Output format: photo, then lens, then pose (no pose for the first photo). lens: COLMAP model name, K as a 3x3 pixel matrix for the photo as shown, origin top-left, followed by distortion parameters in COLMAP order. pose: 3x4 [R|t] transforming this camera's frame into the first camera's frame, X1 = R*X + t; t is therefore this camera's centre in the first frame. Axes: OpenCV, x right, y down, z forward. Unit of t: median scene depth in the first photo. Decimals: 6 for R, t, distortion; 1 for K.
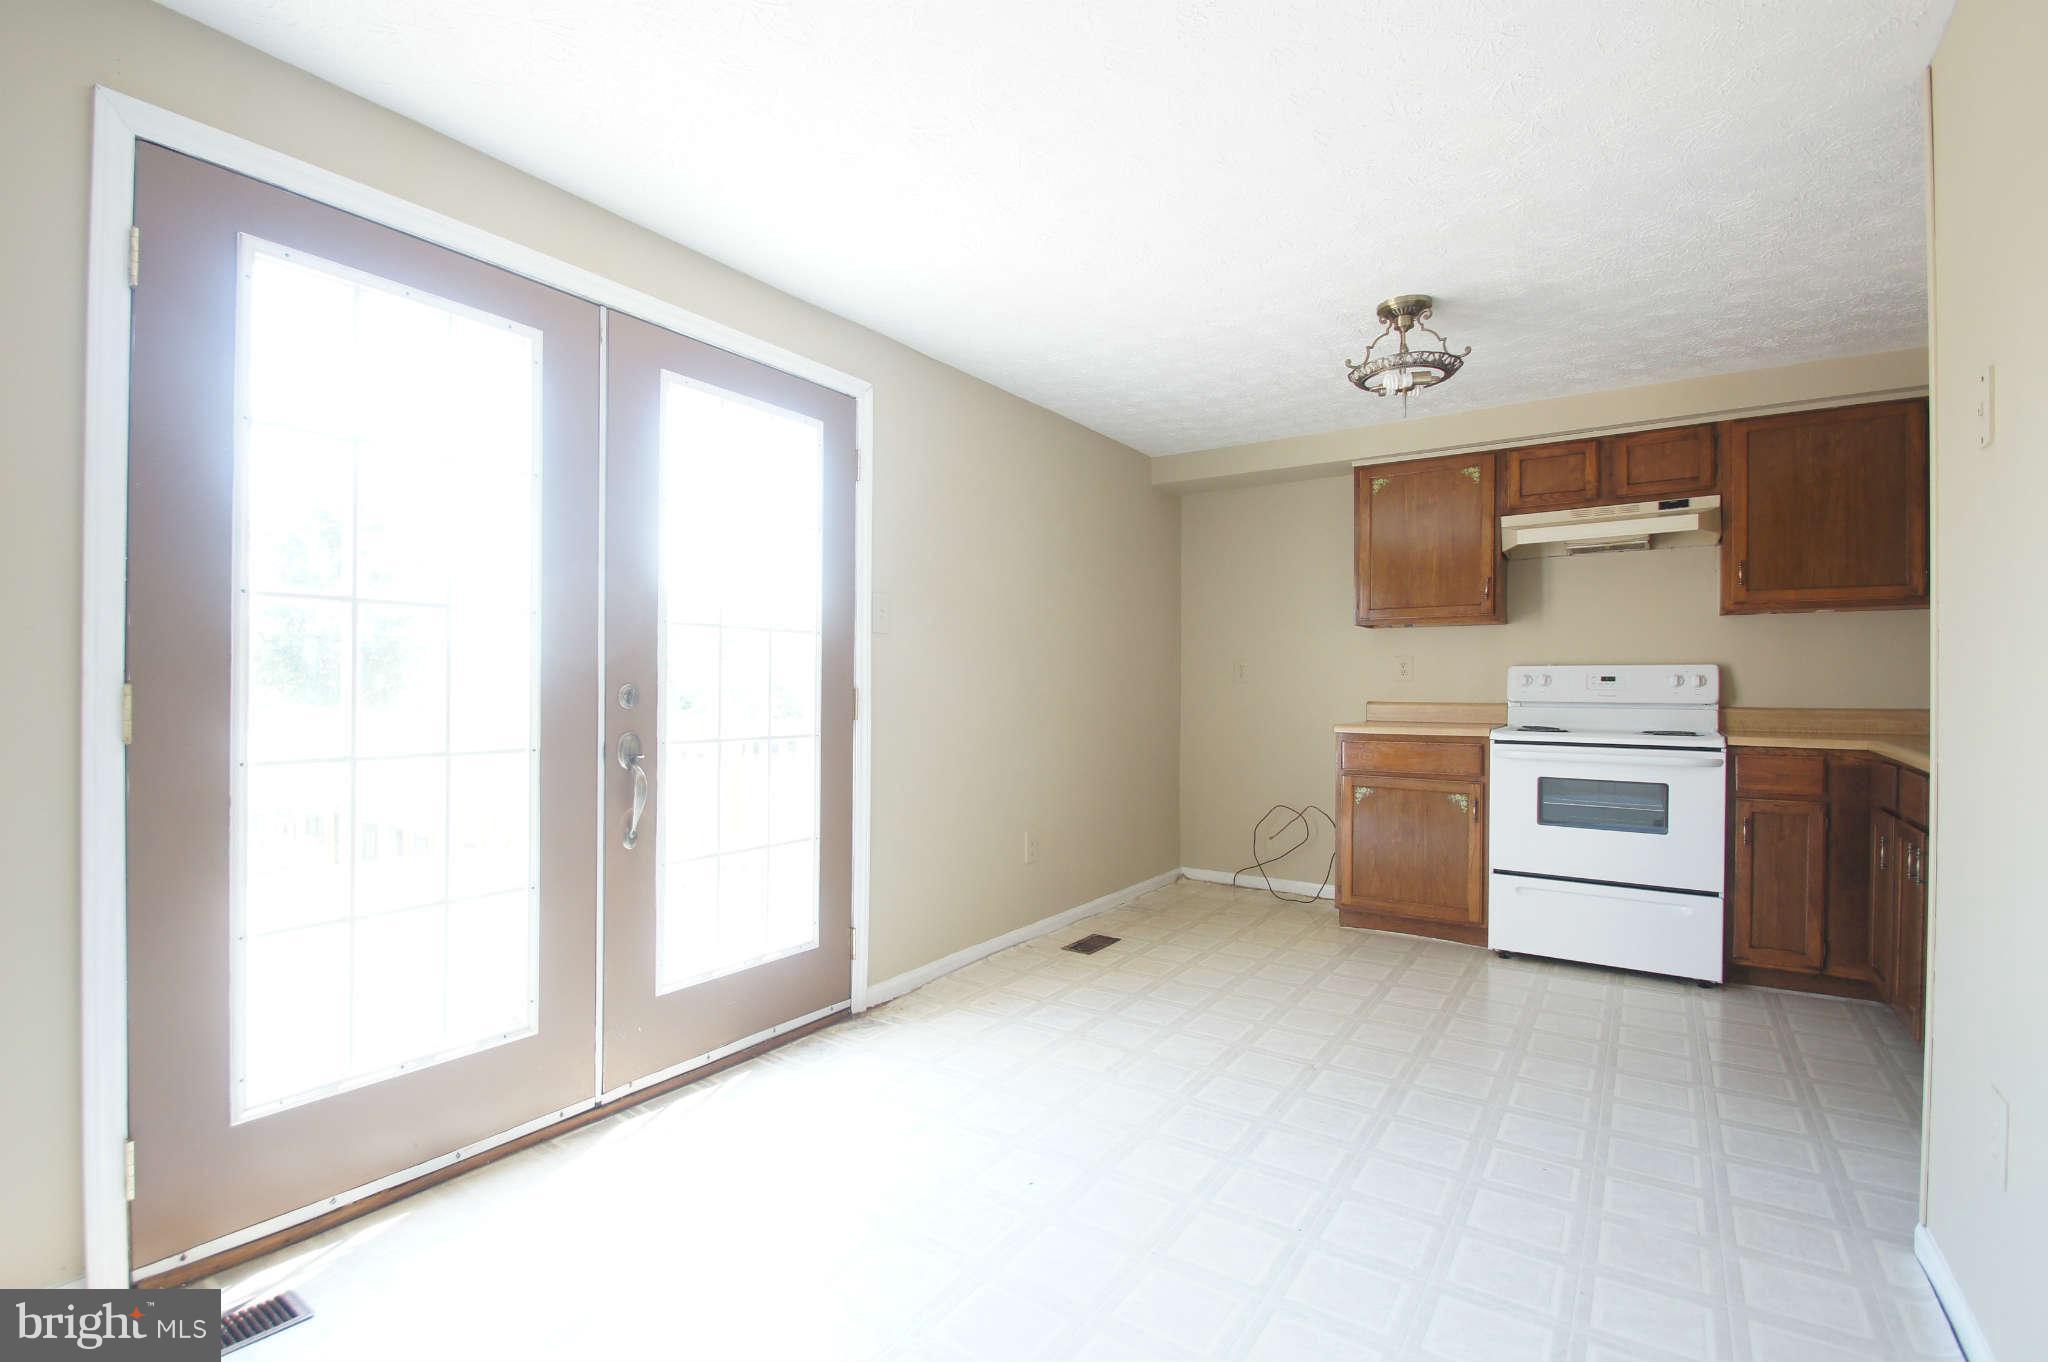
lens RADIAL K [[951.1, 0, 1016.0], [0, 951.1, 689.4], [0, 0, 1]] dist [0.001349, -0.000255]
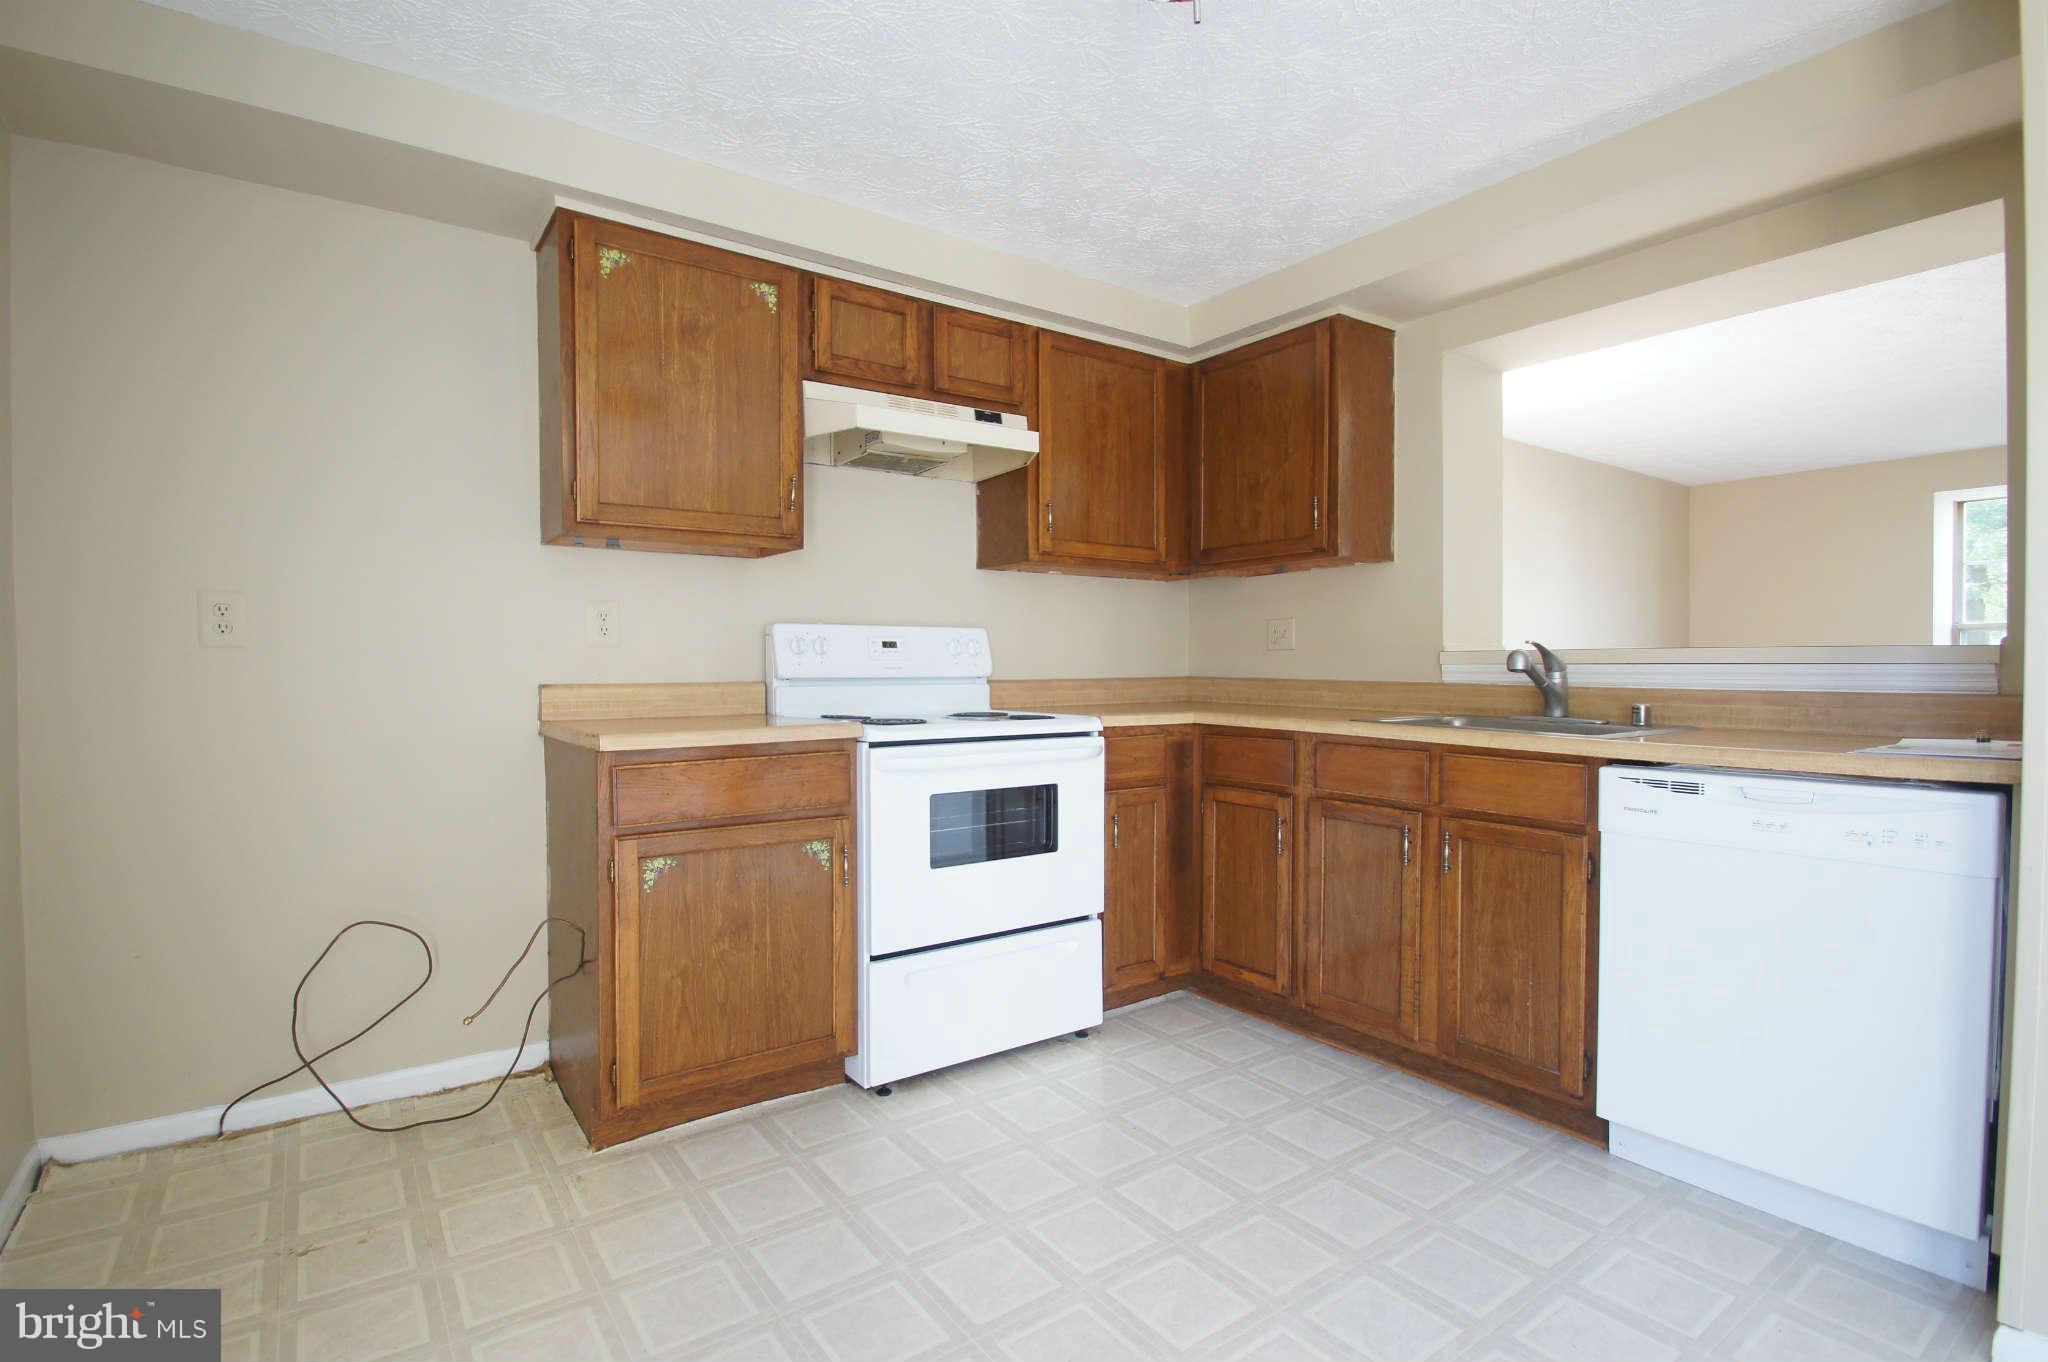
lens RADIAL K [[963.1, 0, 971.3], [0, 963.1, 686.4], [0, 0, 1]] dist [-0.004356, -0.000627]
pose [[0.374745, -0.025788, 0.926769, -0.036721], [0.006662, 0.999662, 0.025123, 0.002864], [-0.927104, -0.003240, 0.374790, 0.704911]]
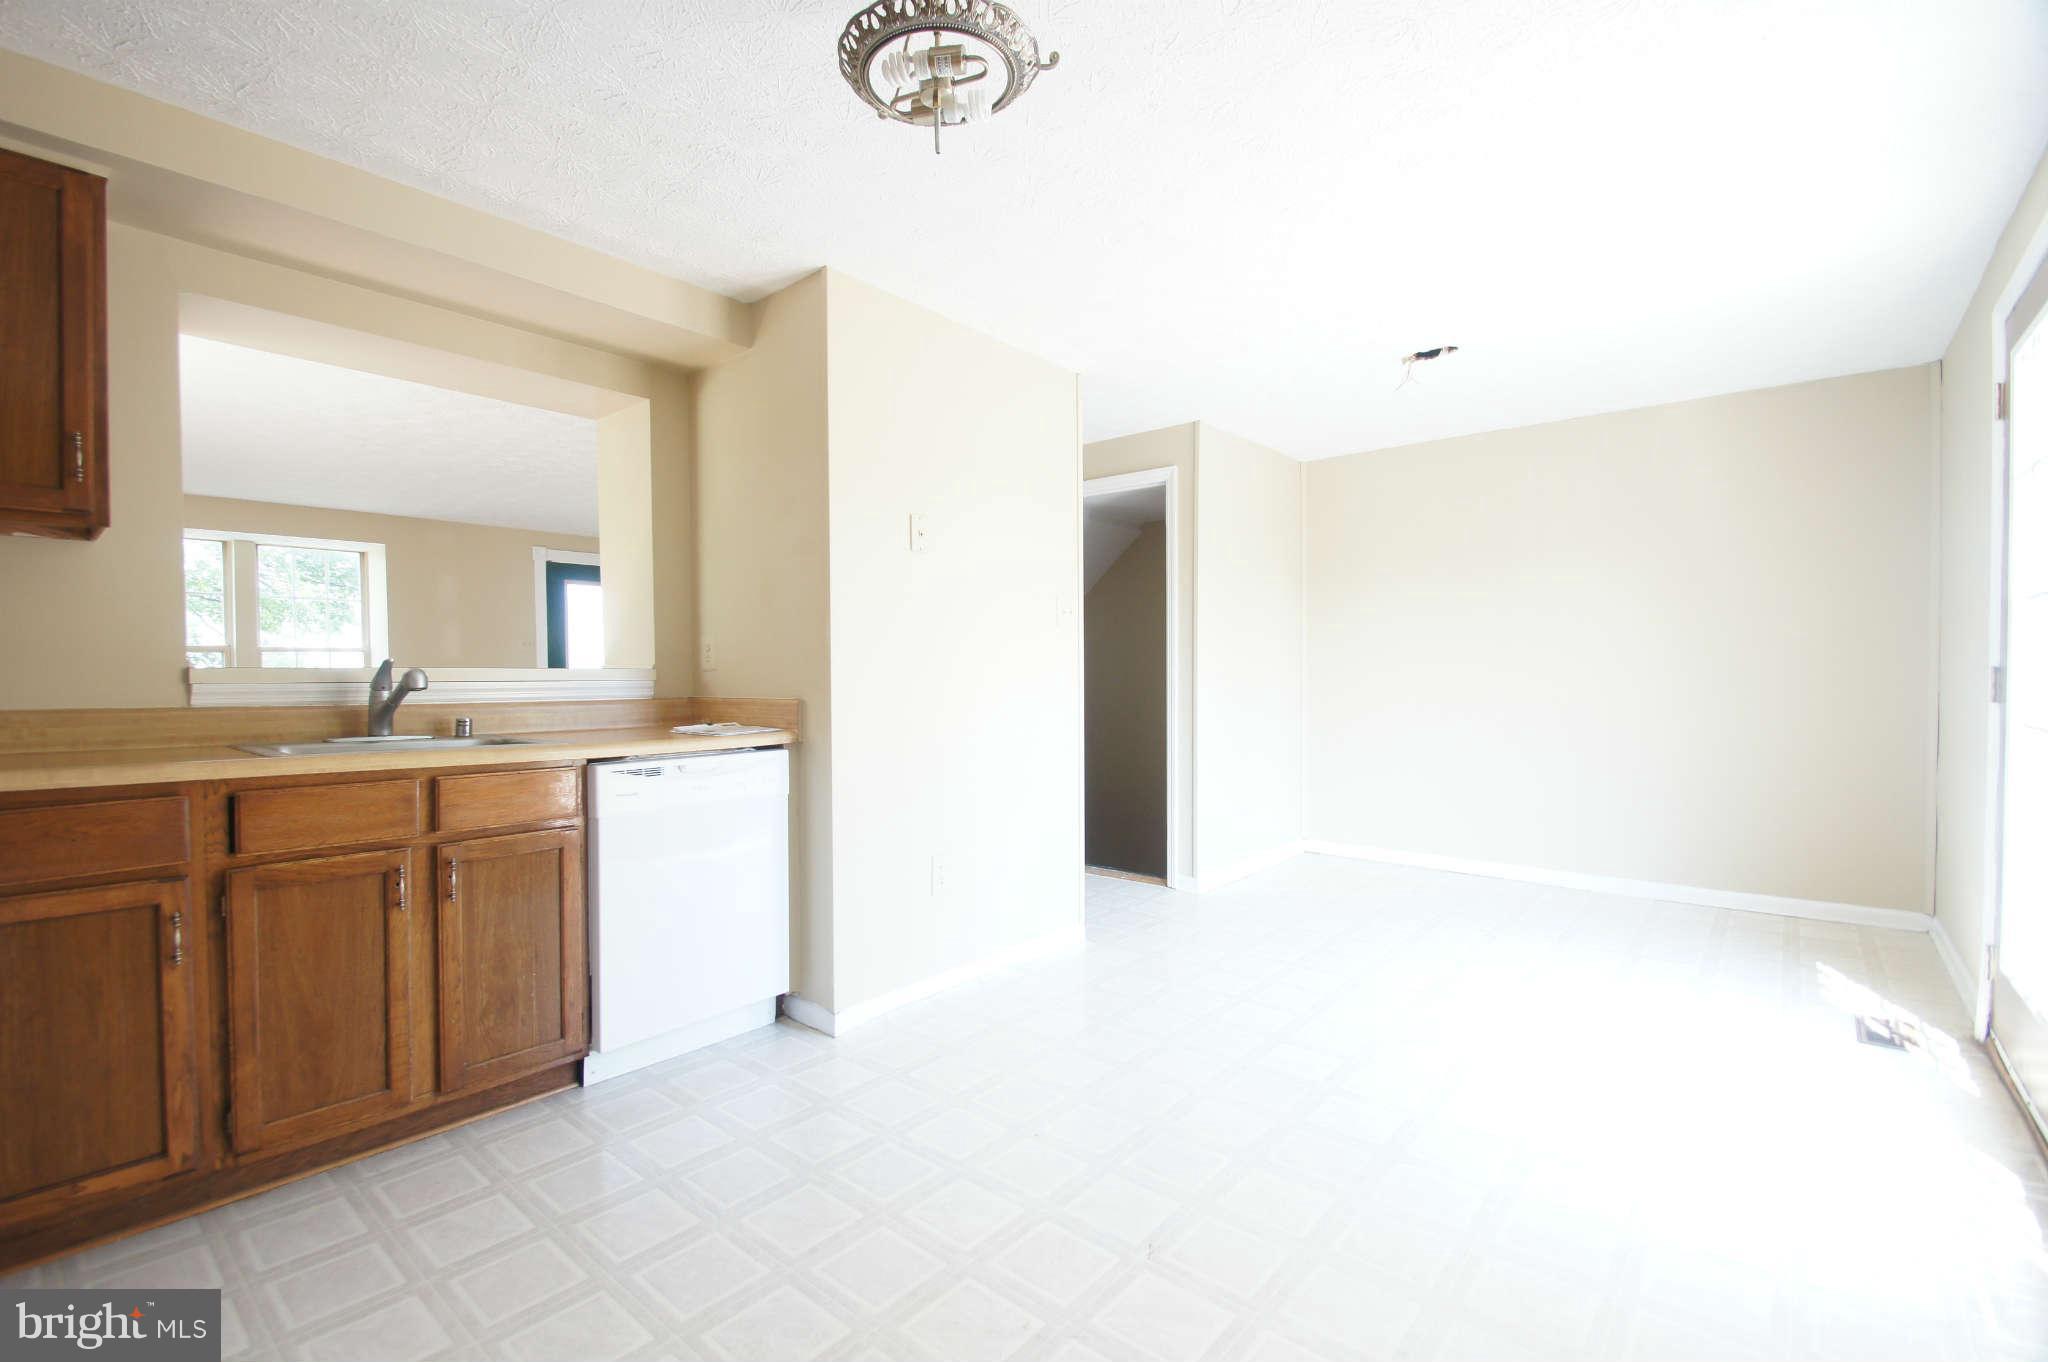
lens RADIAL K [[921.1, 0, 966.0], [0, 921.1, 687.0], [0, 0, 1]] dist [0.001820, -0.010781]
pose [[-0.989438, -0.000215, 0.144960, 0.243789], [0.002303, 0.999849, 0.017206, 0.000036], [-0.144942, 0.017358, -0.989288, 1.146055]]
